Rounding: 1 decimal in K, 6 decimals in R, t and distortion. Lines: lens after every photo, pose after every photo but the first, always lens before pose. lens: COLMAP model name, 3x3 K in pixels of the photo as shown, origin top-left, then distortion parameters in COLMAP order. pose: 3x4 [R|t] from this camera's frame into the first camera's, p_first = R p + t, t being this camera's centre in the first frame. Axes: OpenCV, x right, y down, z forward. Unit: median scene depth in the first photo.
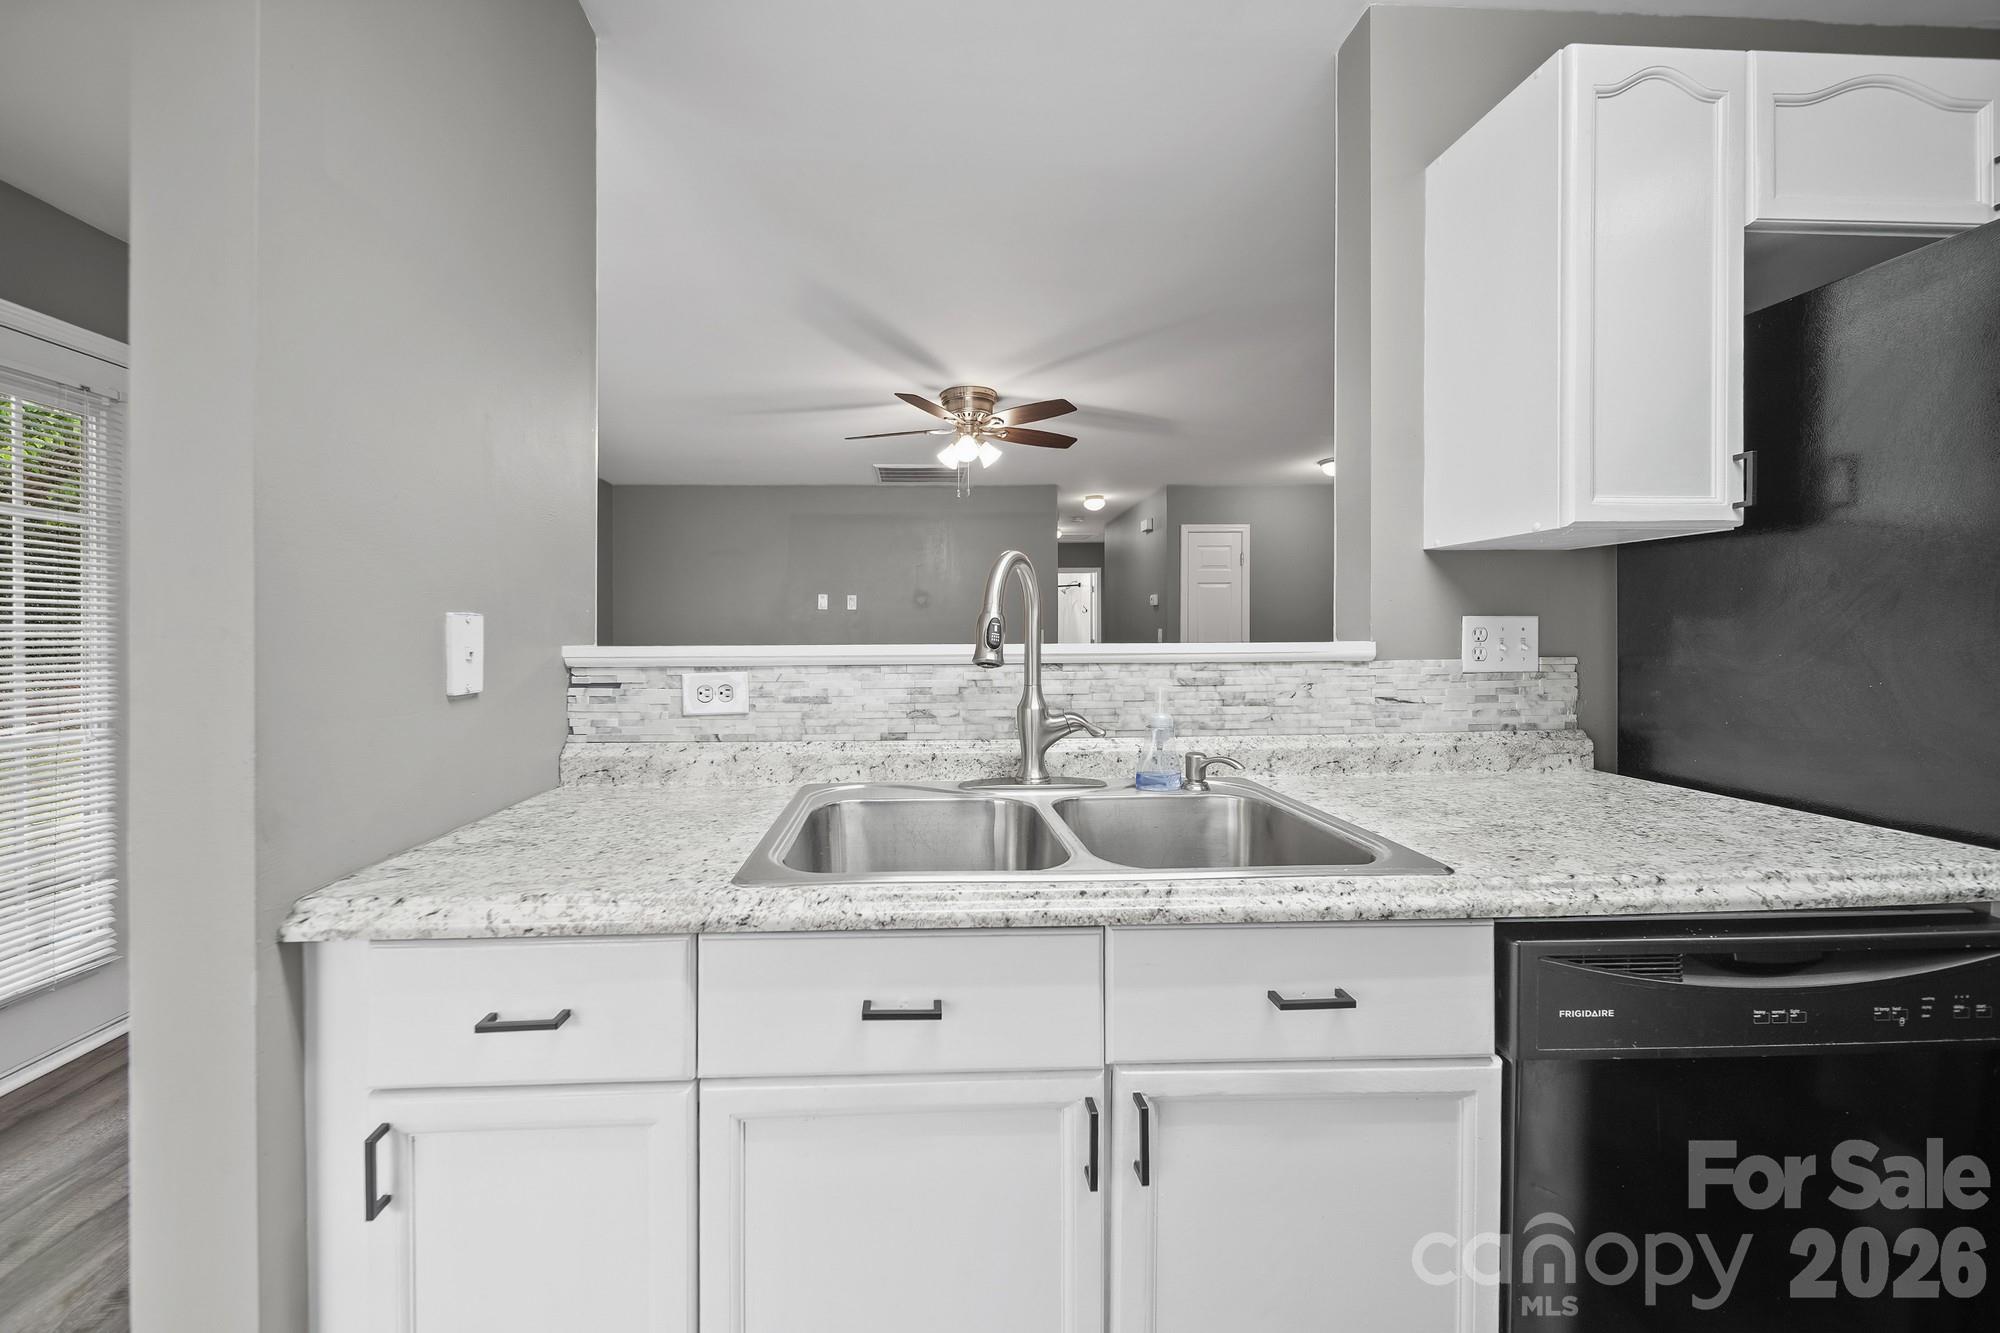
lens RADIAL K [[735.6, 0, 940.4], [0, 735.6, 632.9], [0, 0, 1]] dist [-0.000247, -0.000209]
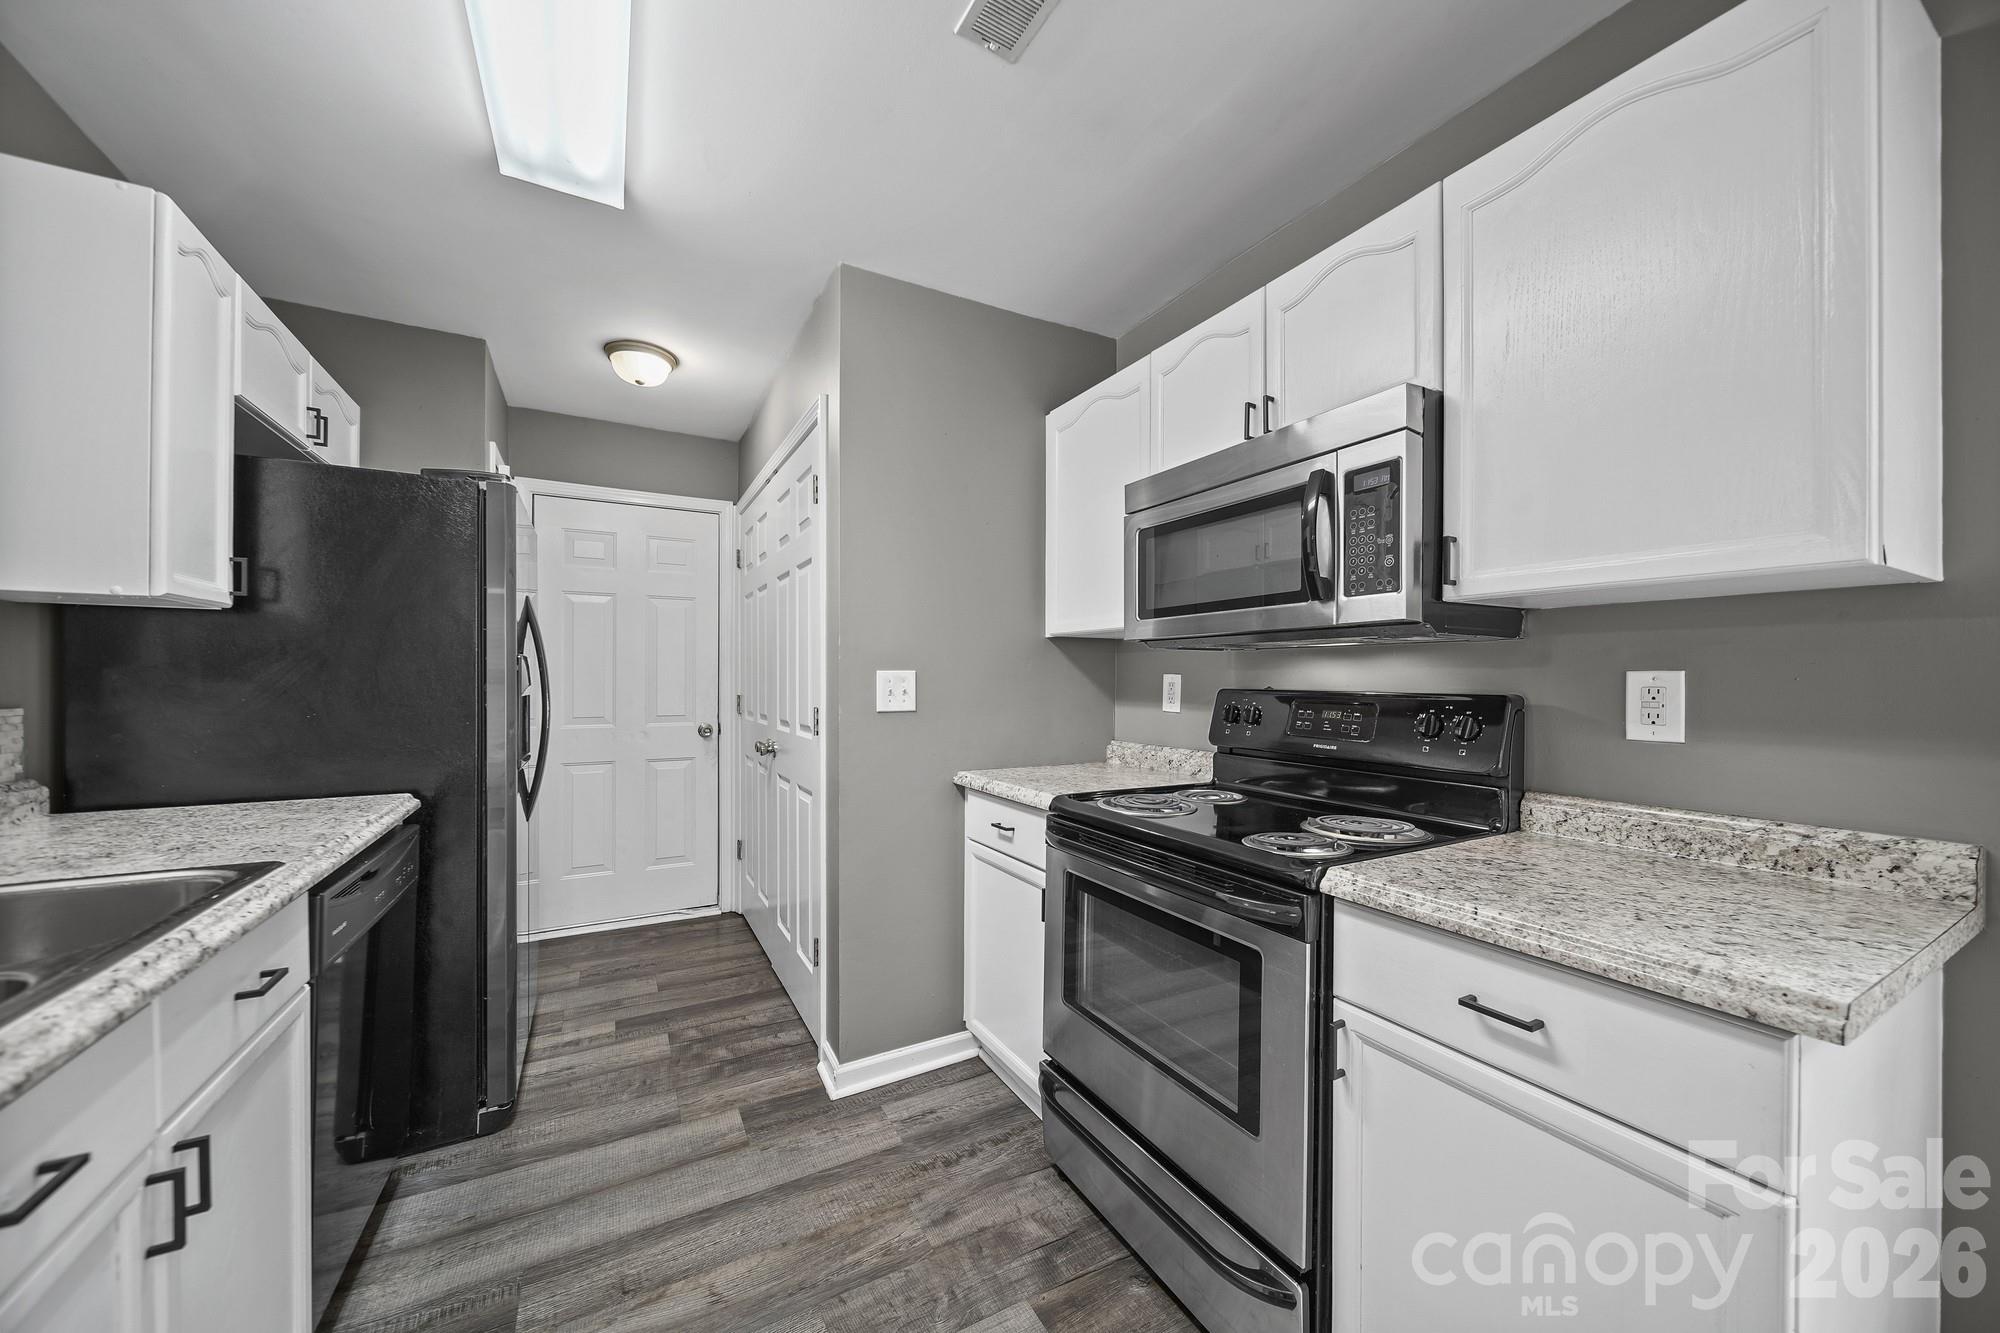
lens RADIAL K [[701.6, 0, 992.0], [0, 701.6, 681.1], [0, 0, 1]] dist [0.005564, -0.003296]
pose [[-0.444099, 0.000296, 0.895978, -0.627388], [-0.001990, 0.999997, -0.001317, -0.006396], [-0.895976, -0.002368, -0.444097, 0.238479]]
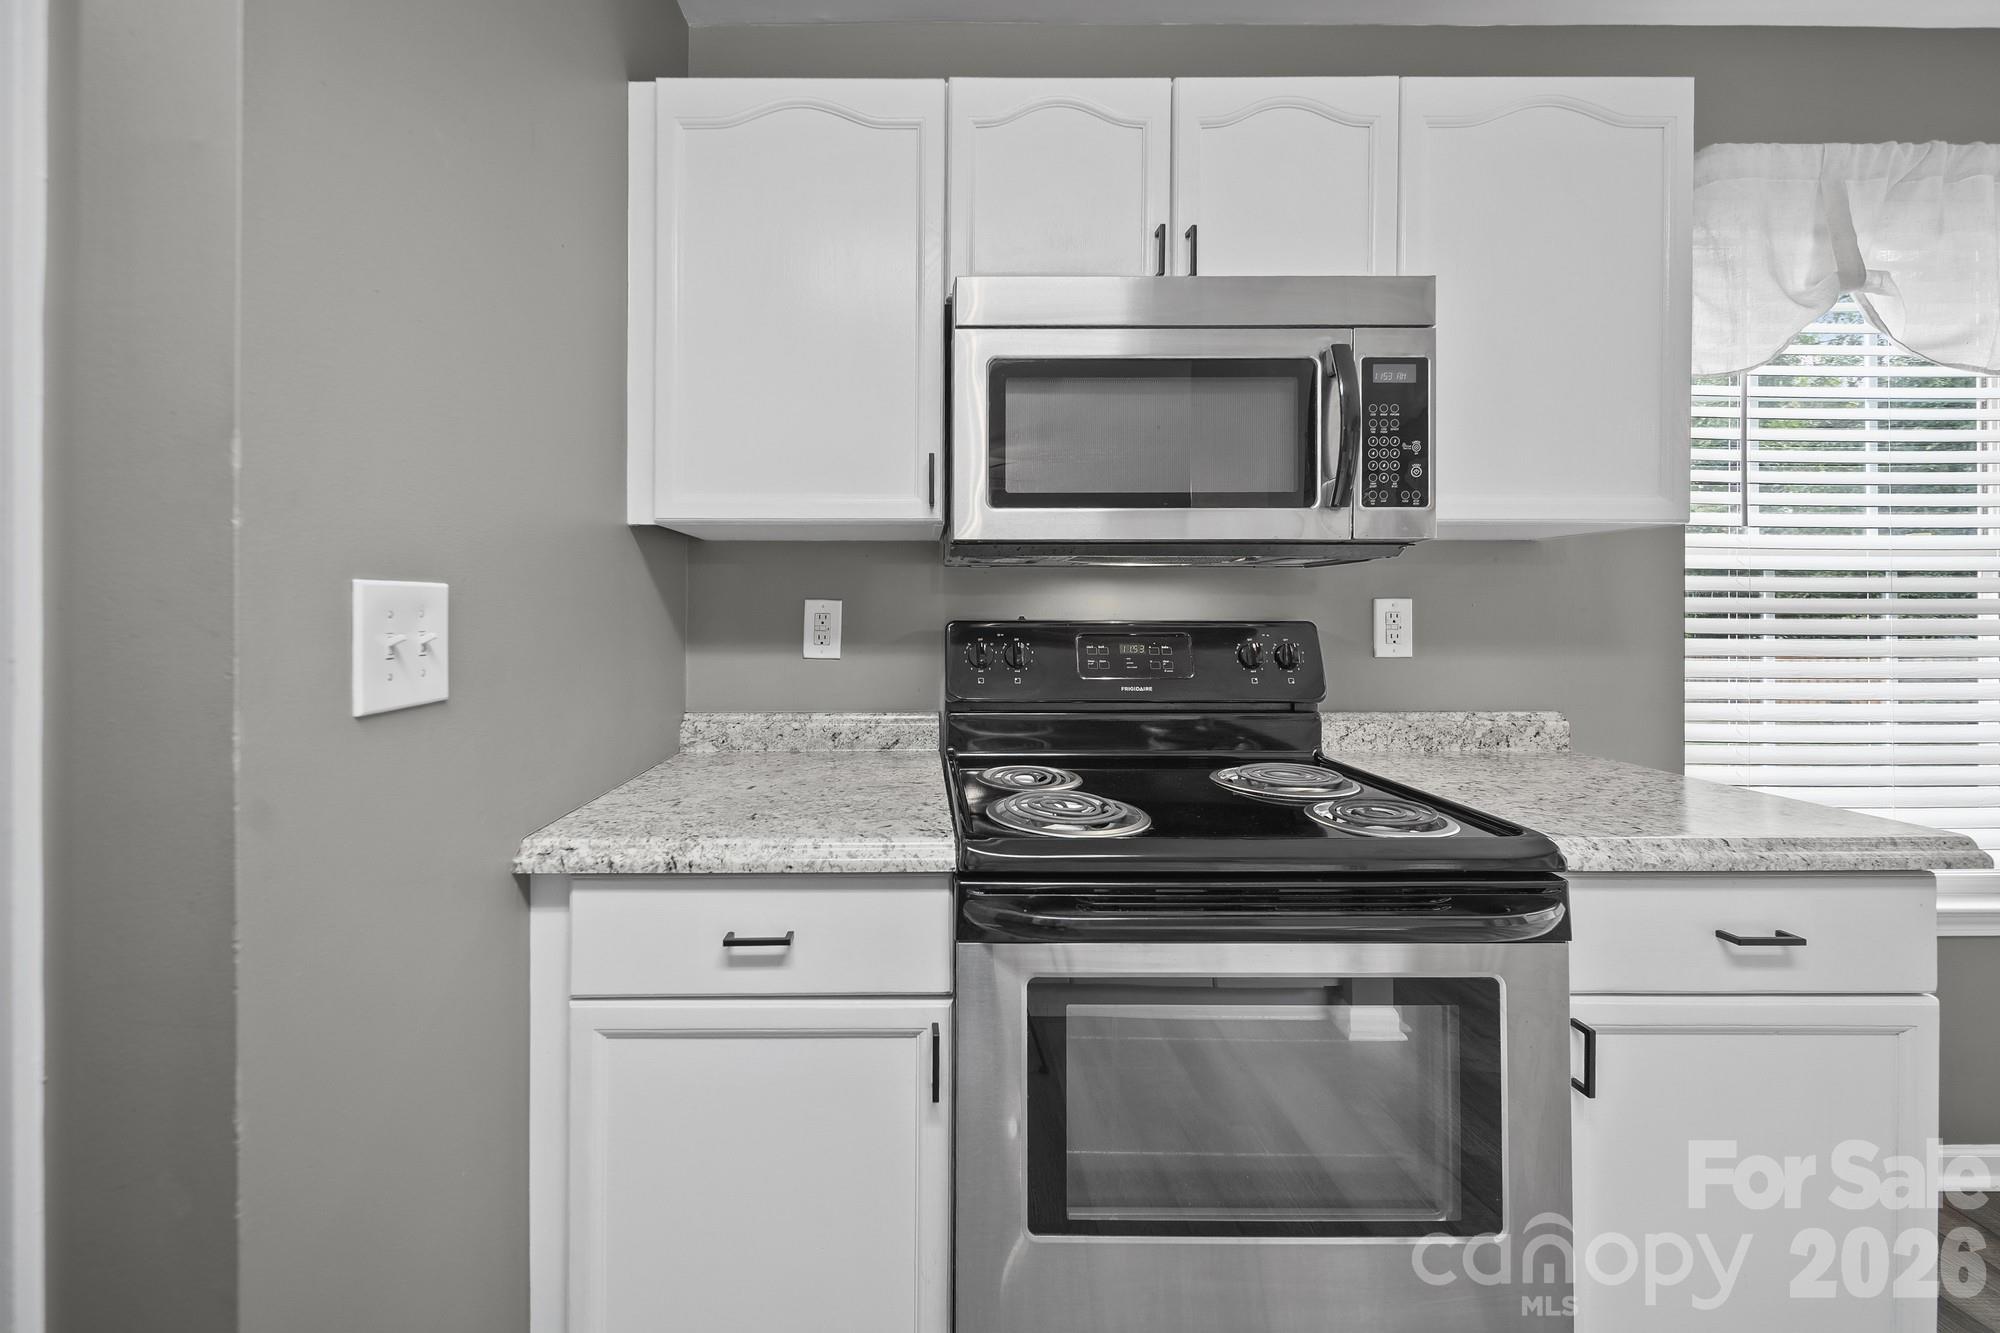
lens RADIAL K [[746.7, 0, 917.2], [0, 746.7, 609.3], [0, 0, 1]] dist [-0.001235, -0.000286]
pose [[-0.998633, 0.006909, 0.051816, 0.422510], [0.006826, 0.999975, -0.001782, -0.008219], [-0.051827, -0.001426, -0.998655, 0.253250]]
